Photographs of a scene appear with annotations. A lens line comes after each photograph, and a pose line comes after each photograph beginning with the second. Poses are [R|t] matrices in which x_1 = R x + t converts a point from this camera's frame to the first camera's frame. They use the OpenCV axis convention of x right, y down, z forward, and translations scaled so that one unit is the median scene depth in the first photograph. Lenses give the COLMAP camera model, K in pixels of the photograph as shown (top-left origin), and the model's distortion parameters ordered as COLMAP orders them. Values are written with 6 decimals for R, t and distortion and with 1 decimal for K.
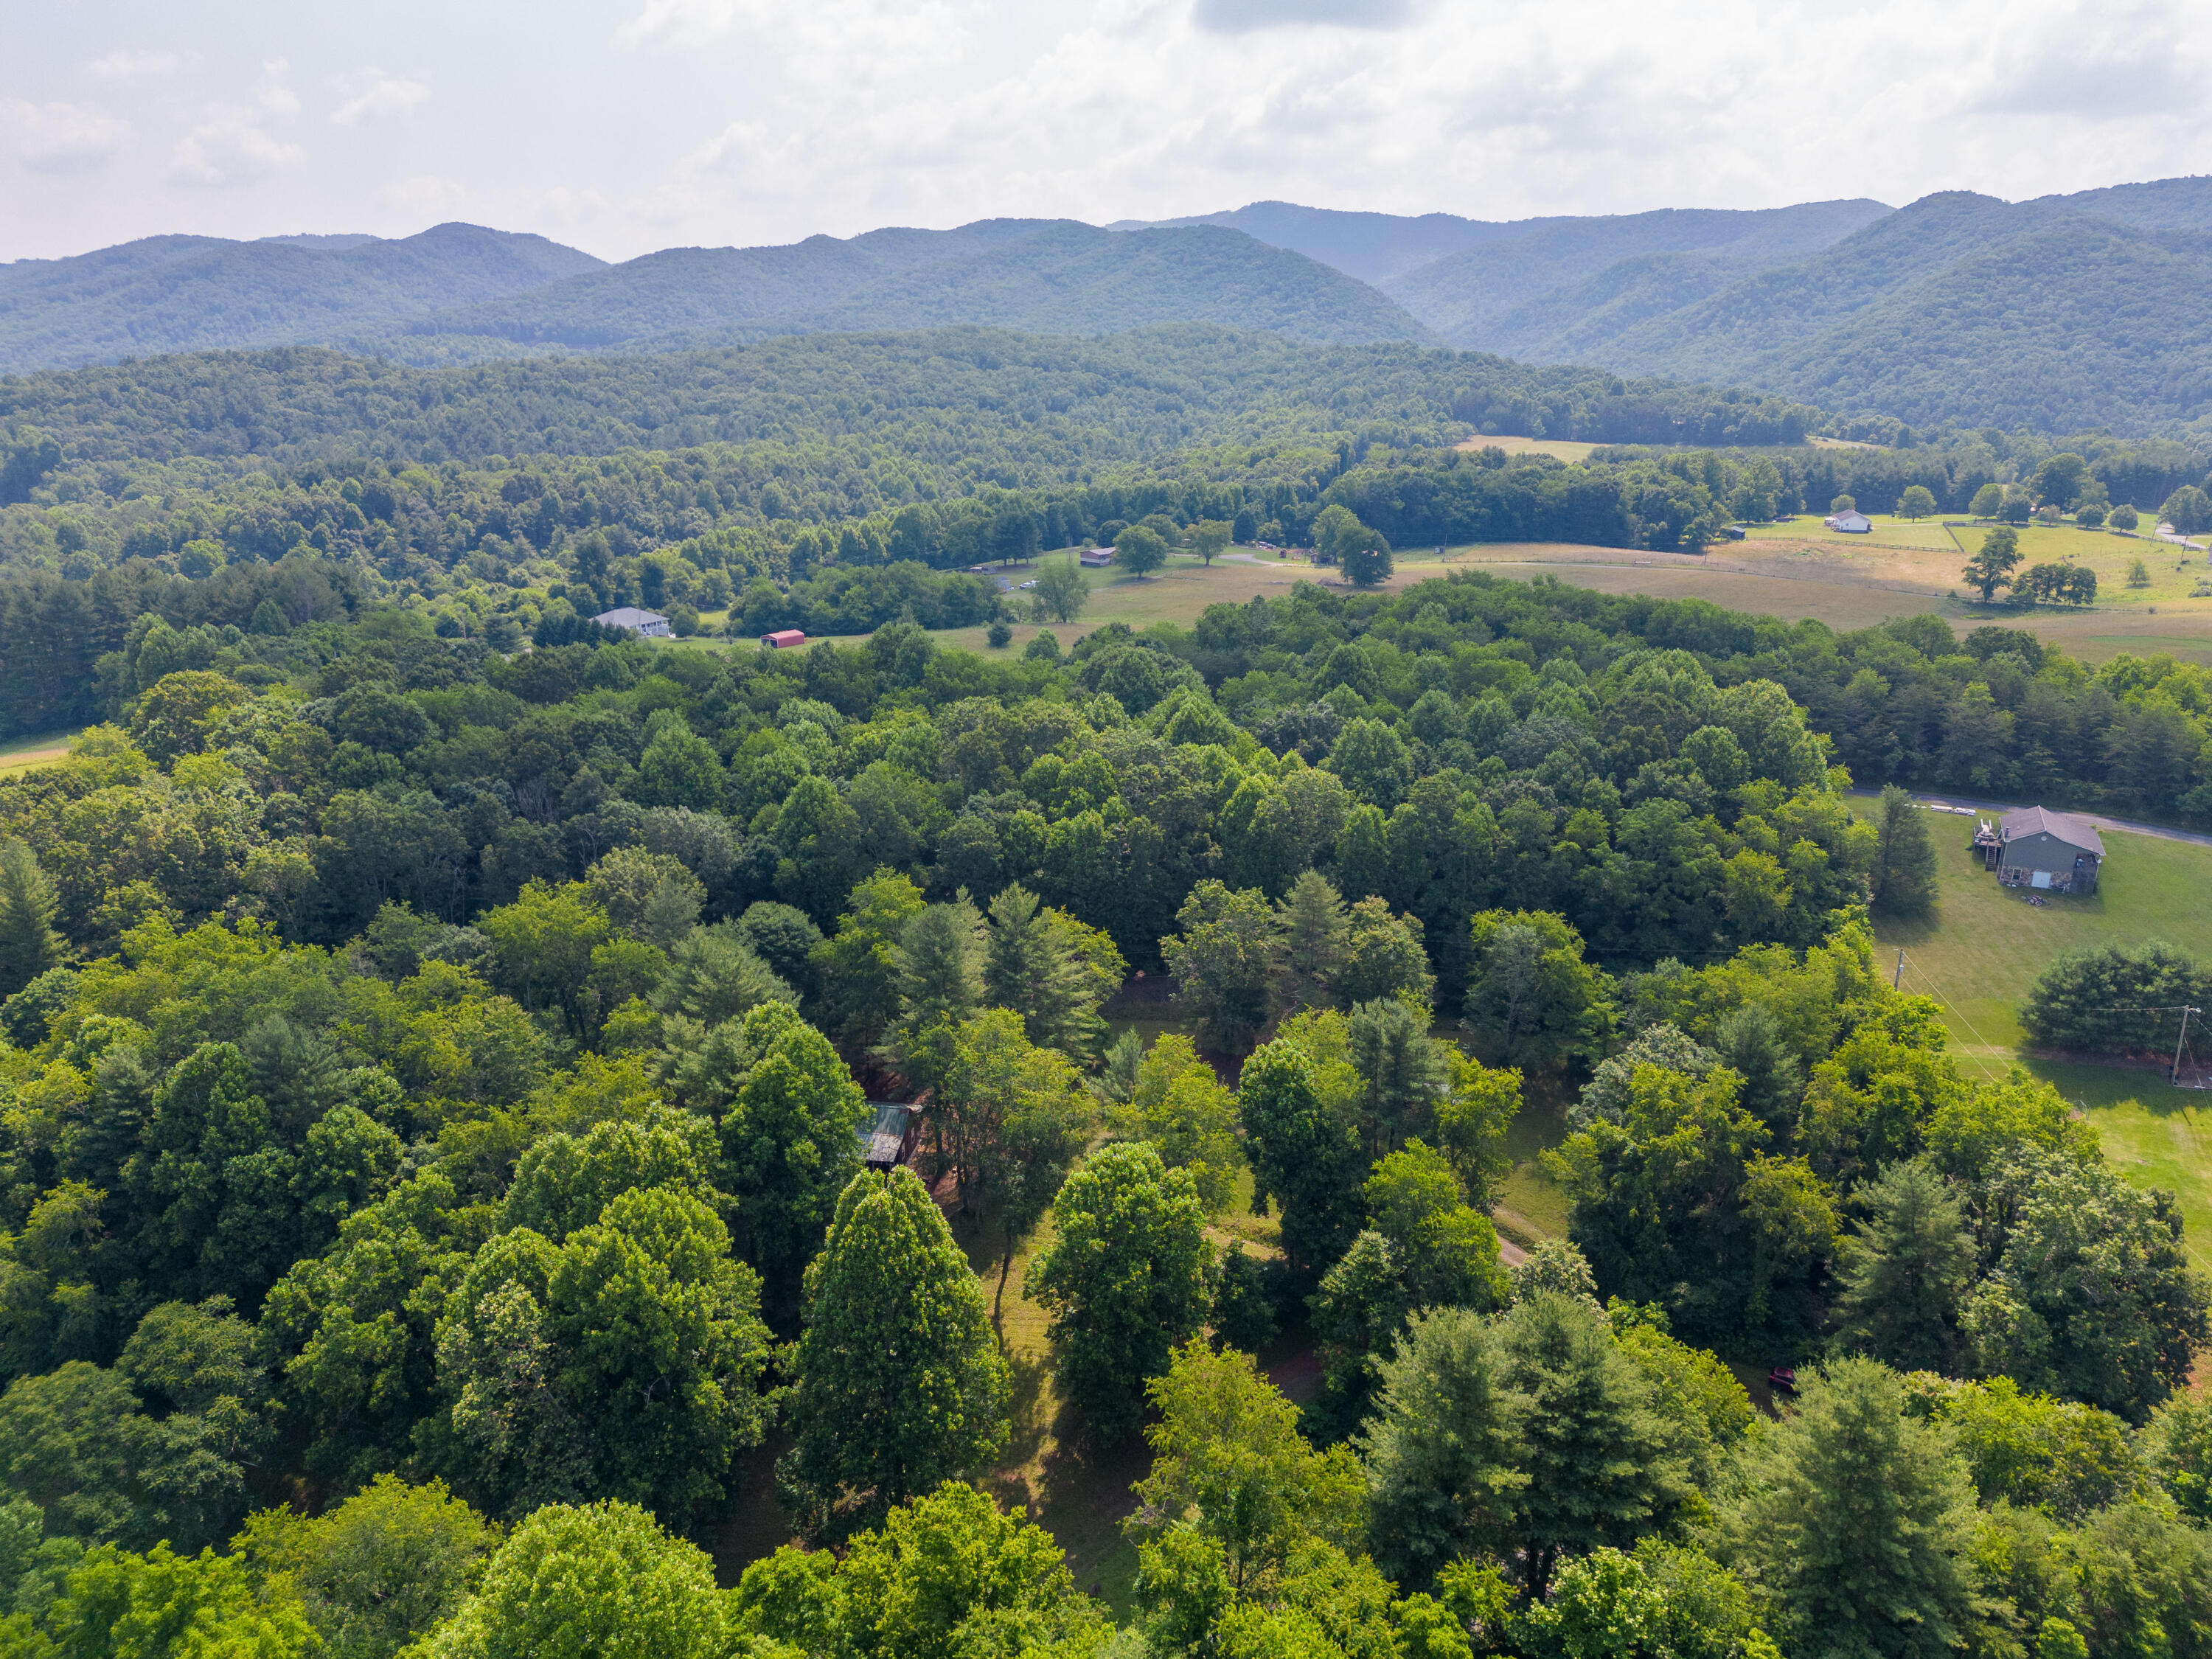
lens RADIAL K [[1590.6, 0, 1106.0], [0, 1590.6, 829.5], [0, 0, 1]] dist [0.075408, -0.068787]
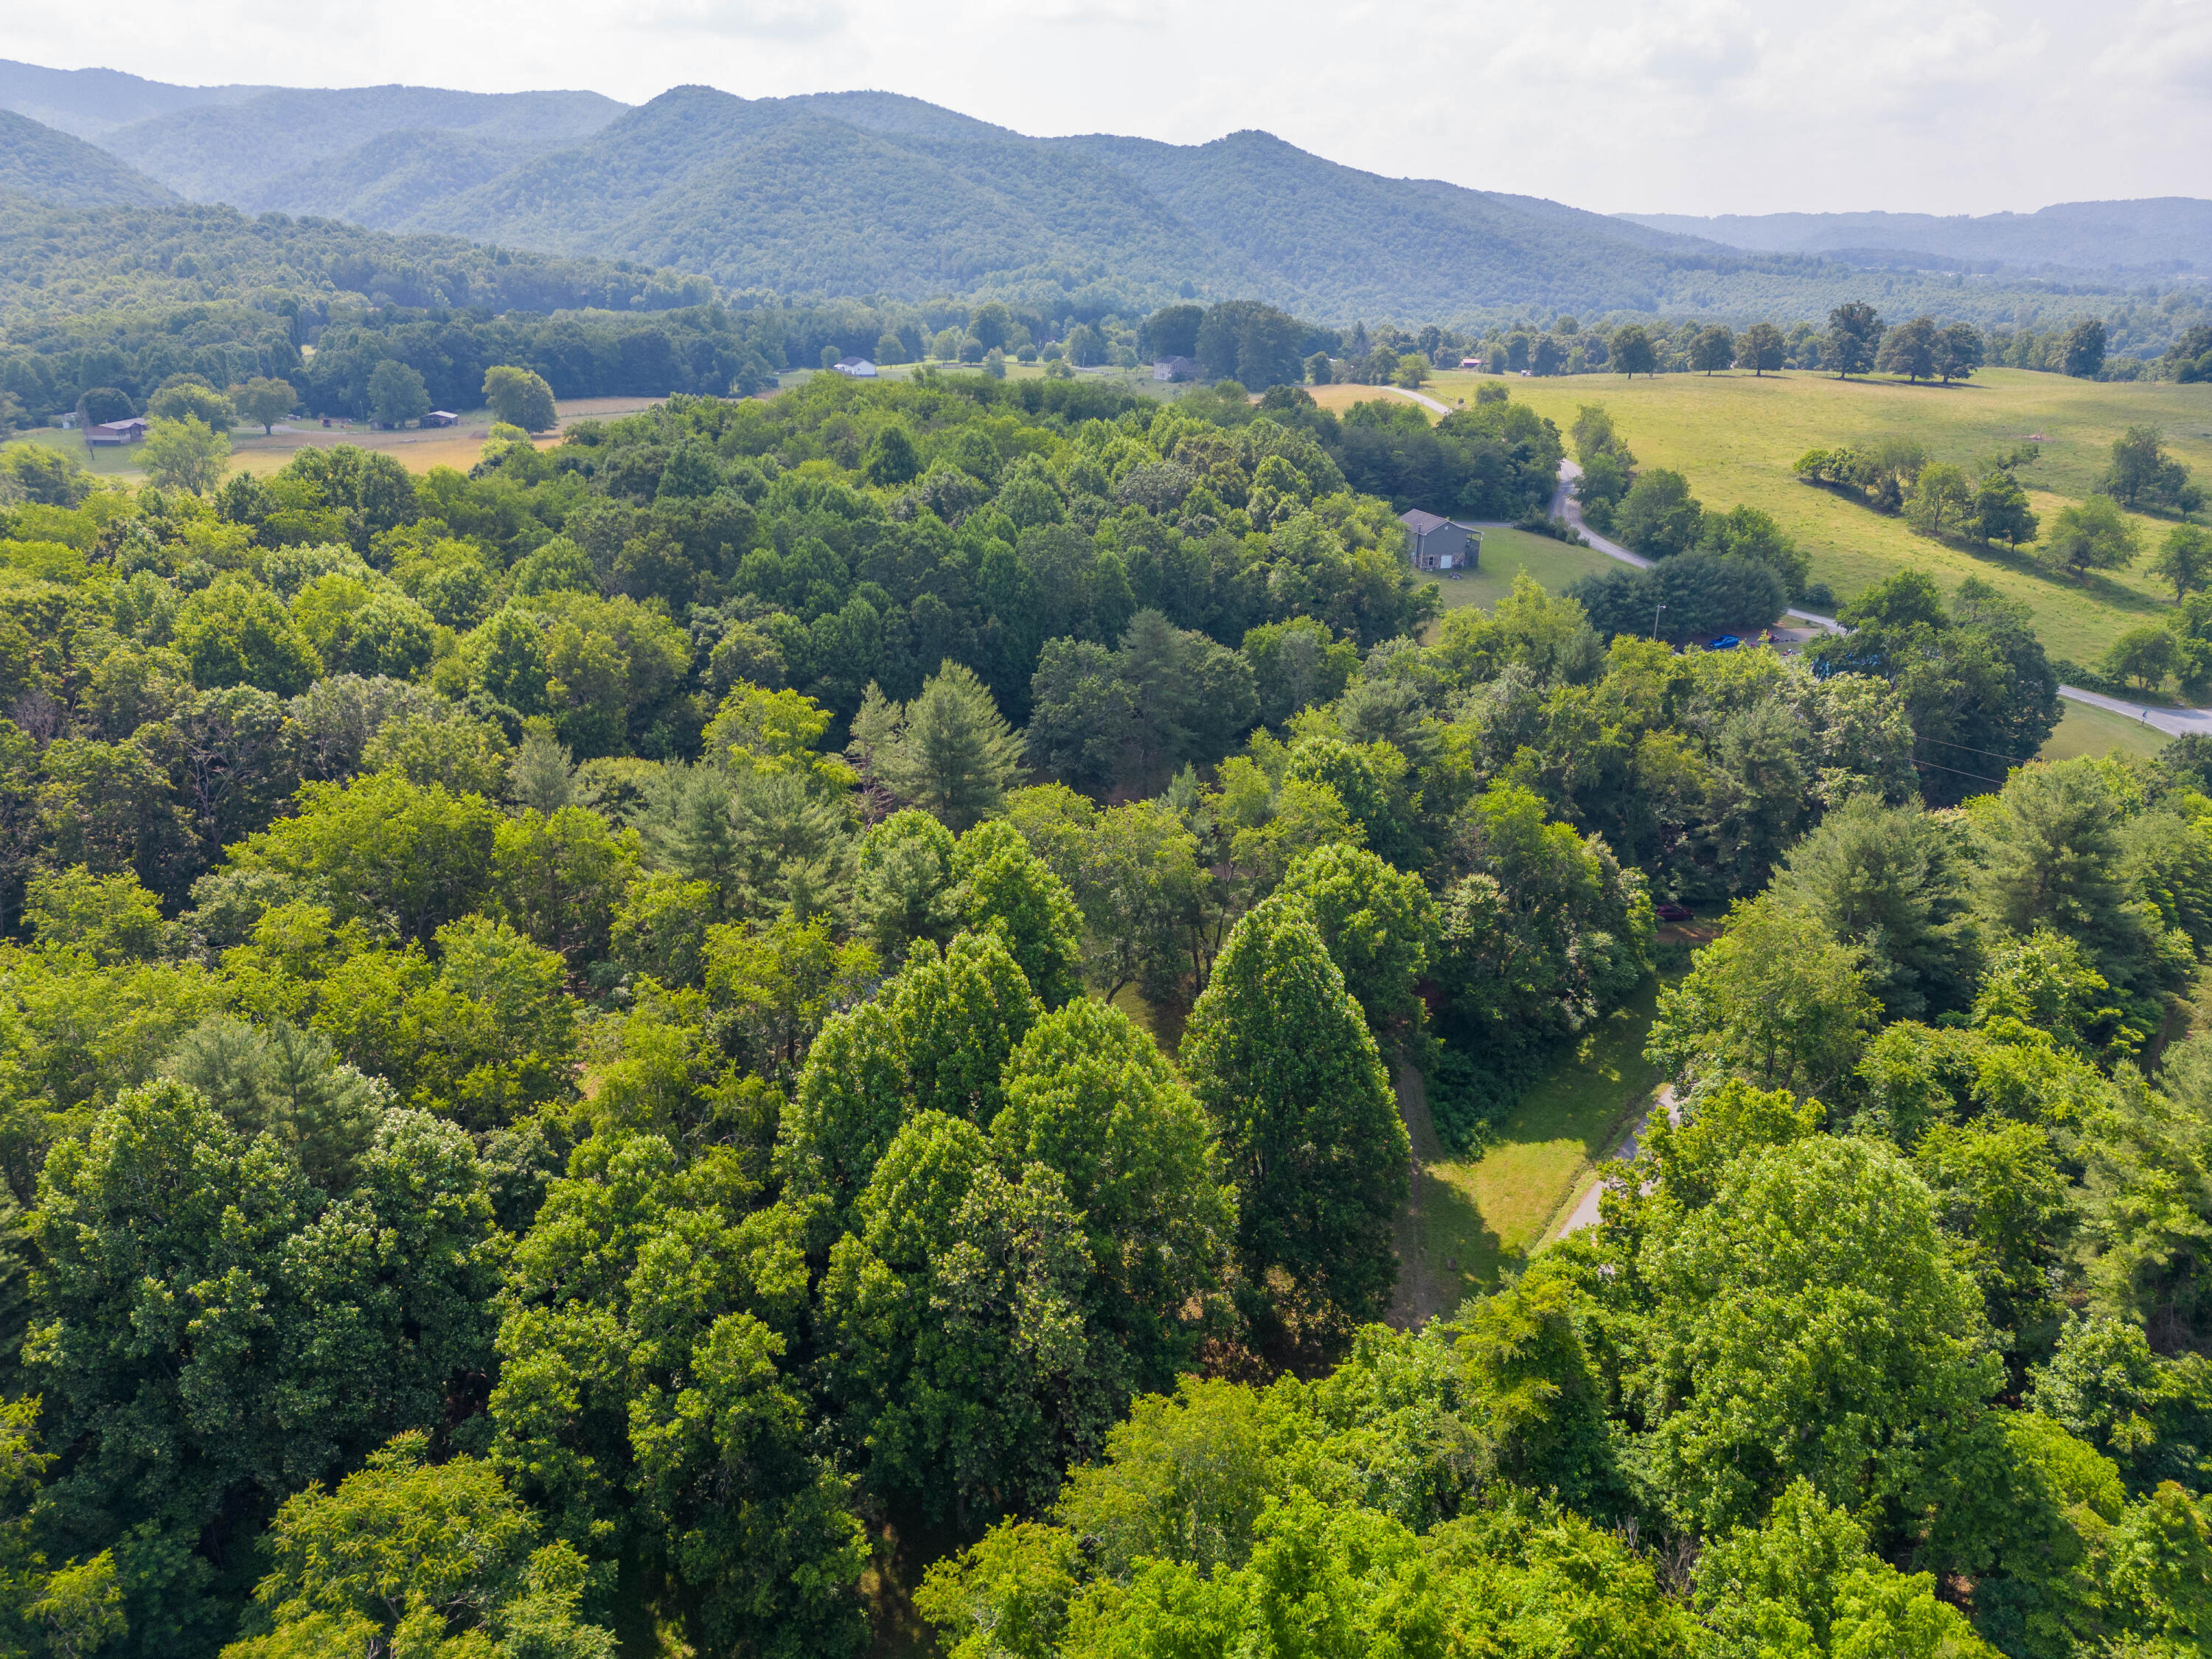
lens RADIAL K [[1590.6, 0, 1106.0], [0, 1590.6, 829.5], [0, 0, 1]] dist [0.075408, -0.068787]
pose [[0.727971, -0.228931, 0.646257, -0.476080], [0.196702, 0.972717, 0.123003, 0.028712], [-0.656785, 0.037577, 0.753141, 0.246079]]
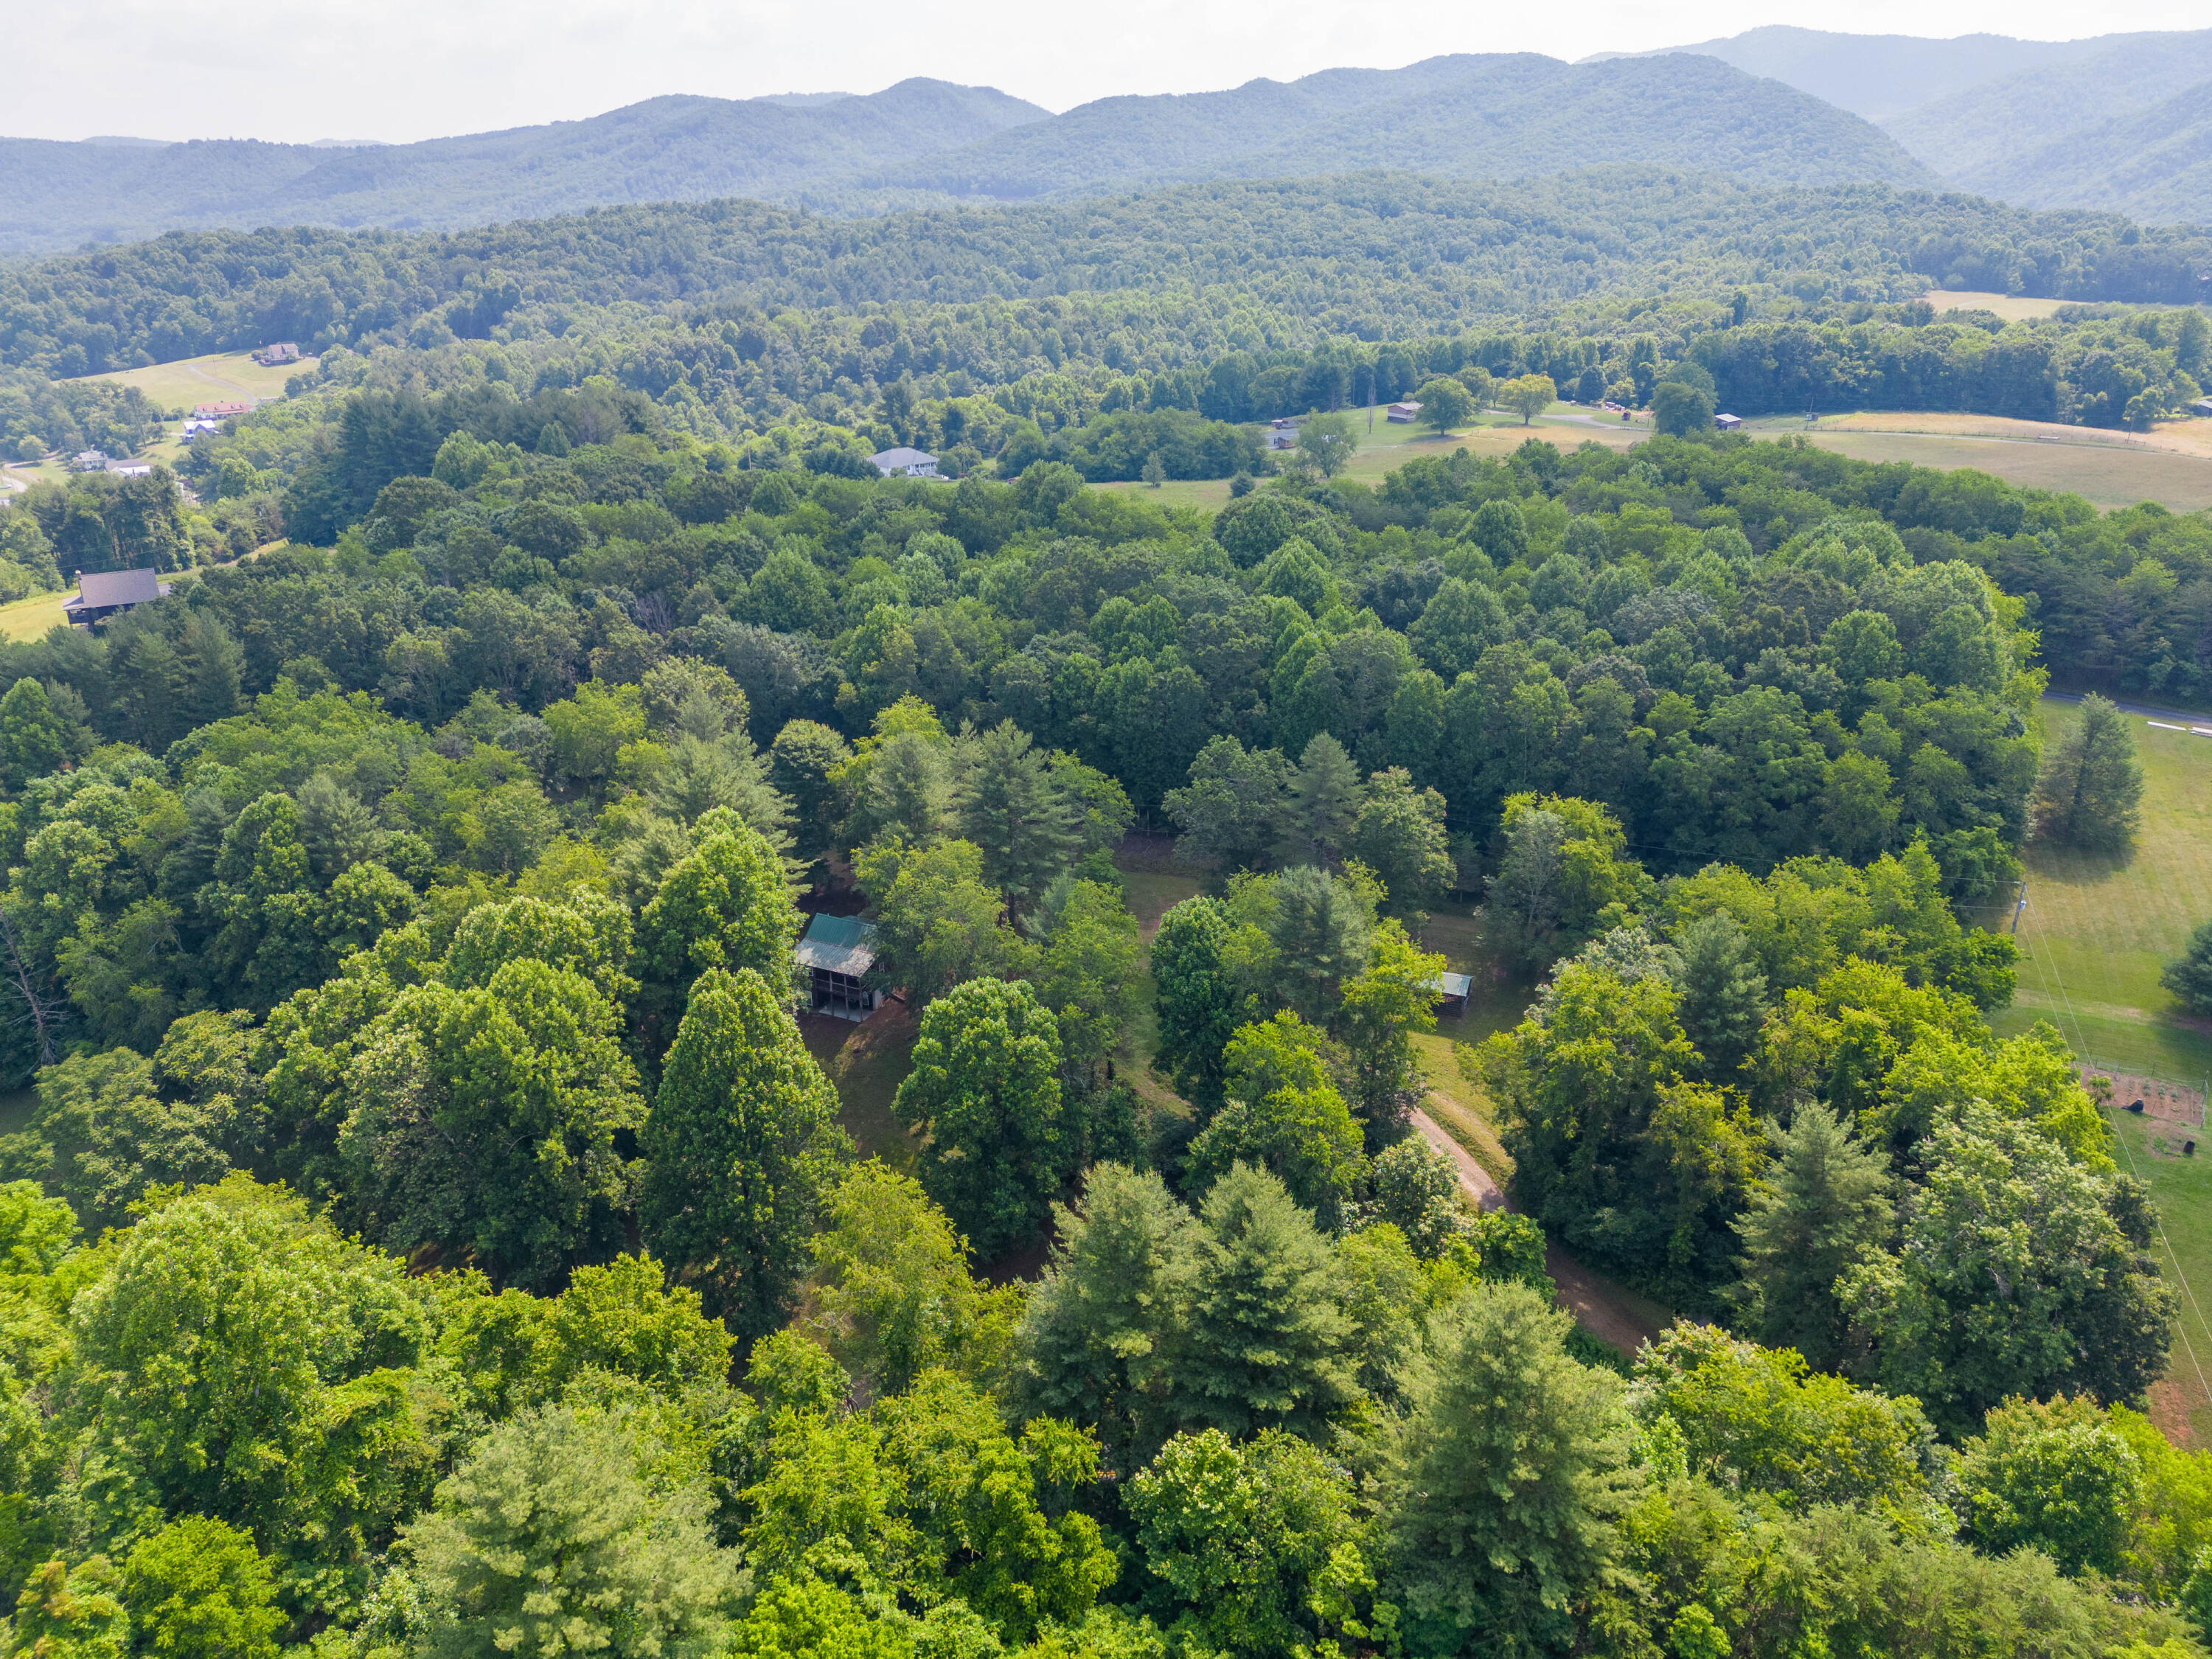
lens RADIAL K [[1590.6, 0, 1106.0], [0, 1590.6, 829.5], [0, 0, 1]] dist [0.075408, -0.068787]
pose [[0.961030, 0.098845, -0.258170, 0.221203], [-0.077915, 0.992880, 0.090105, 0.006518], [0.265238, -0.066478, 0.961888, 0.047222]]
